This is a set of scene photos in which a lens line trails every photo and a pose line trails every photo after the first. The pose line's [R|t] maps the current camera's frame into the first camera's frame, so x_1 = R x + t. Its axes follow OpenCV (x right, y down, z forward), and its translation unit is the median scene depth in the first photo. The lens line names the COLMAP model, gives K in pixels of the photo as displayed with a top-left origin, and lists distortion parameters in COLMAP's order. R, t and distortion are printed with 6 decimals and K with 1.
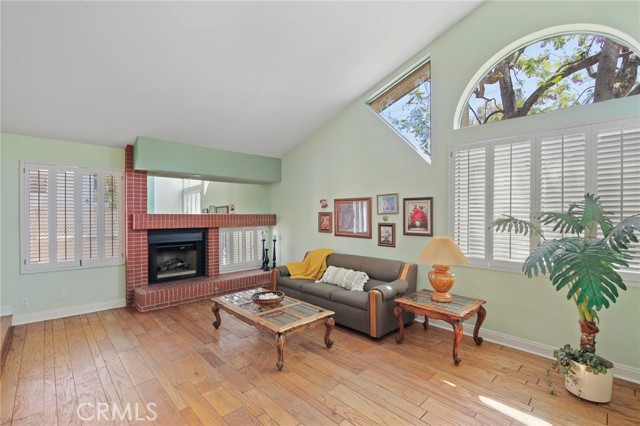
lens RADIAL K [[283.0, 0, 363.2], [0, 283.0, 214.9], [0, 0, 1]] dist [-0.009340, -0.004817]
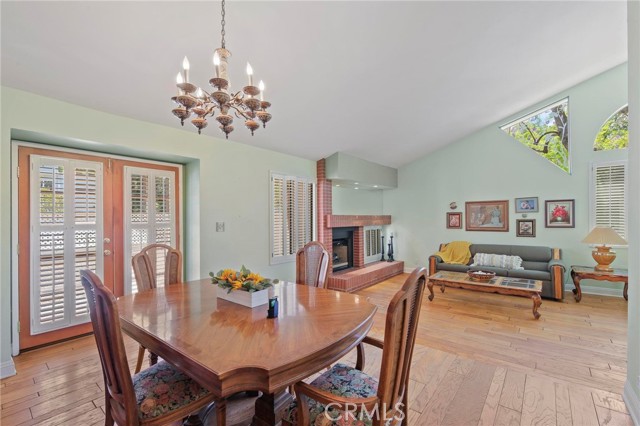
lens RADIAL K [[283.0, 0, 317.6], [0, 283.0, 215.2], [0, 0, 1]] dist [-0.009340, -0.004817]
pose [[0.996066, -0.012648, 0.087710, -0.971065], [0.014079, 0.999777, -0.015725, 0.016206], [-0.087491, 0.016898, 0.996022, -0.219879]]
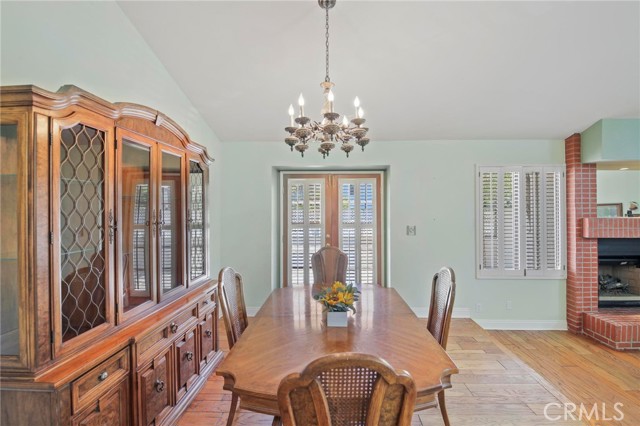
lens RADIAL K [[283.0, 0, 325.7], [0, 283.0, 207.5], [0, 0, 1]] dist [-0.009340, -0.004817]
pose [[0.661615, -0.014033, -0.749712, -0.709875], [0.003408, 0.999871, -0.015708, -0.024360], [0.749836, 0.007837, 0.661577, -0.080115]]
